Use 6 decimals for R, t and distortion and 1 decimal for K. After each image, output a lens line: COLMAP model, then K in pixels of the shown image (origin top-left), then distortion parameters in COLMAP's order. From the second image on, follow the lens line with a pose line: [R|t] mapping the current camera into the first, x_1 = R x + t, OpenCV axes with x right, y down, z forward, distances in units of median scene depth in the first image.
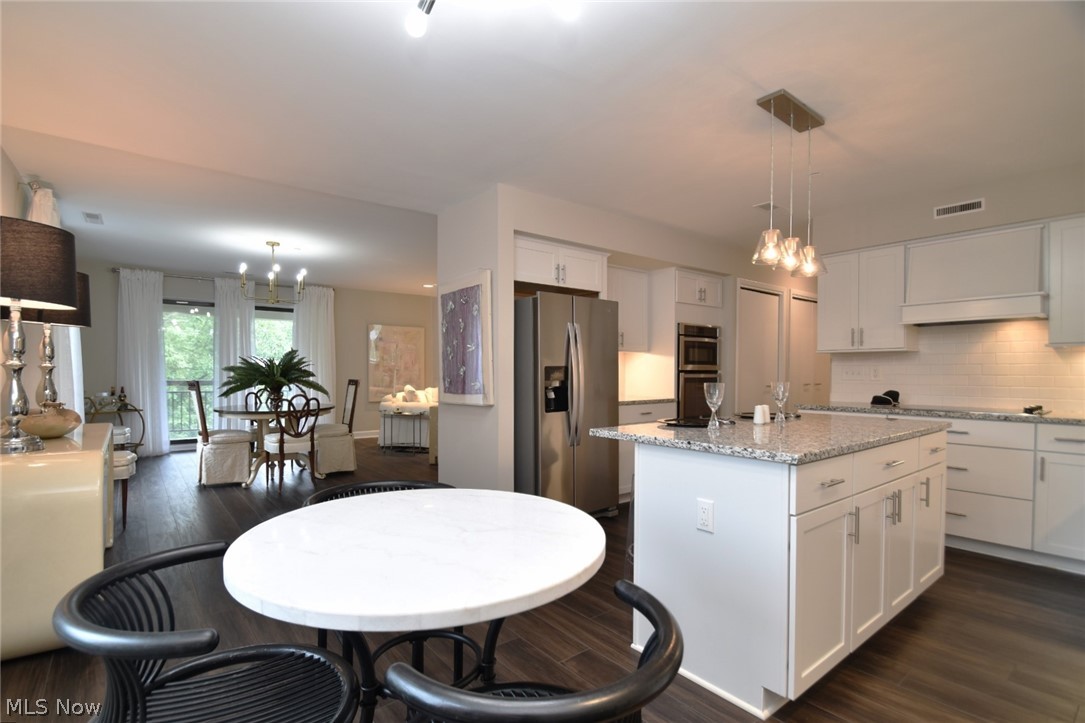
lens RADIAL K [[509.4, 0, 524.1], [0, 509.4, 378.5], [0, 0, 1]] dist [0.002456, -0.014132]
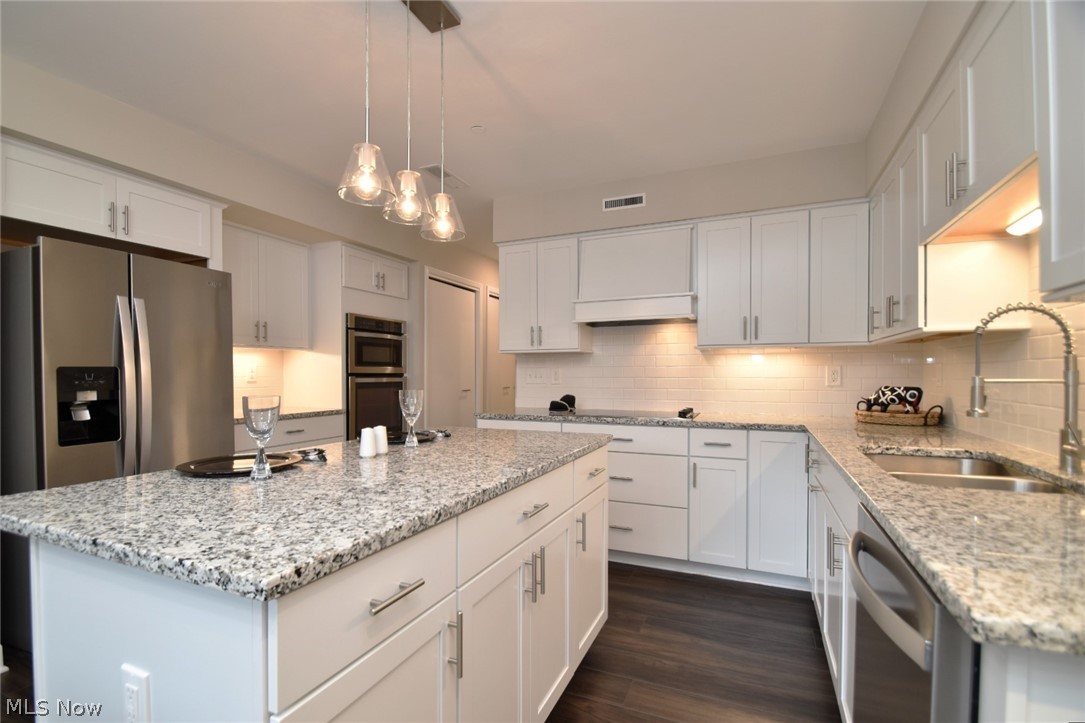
lens RADIAL K [[509.4, 0, 524.1], [0, 509.4, 378.5], [0, 0, 1]] dist [0.002456, -0.014132]
pose [[0.882288, -0.006842, 0.470661, 0.232588], [0.009447, 0.999950, -0.003172, -0.003931], [-0.470616, 0.007245, 0.882308, 0.236633]]
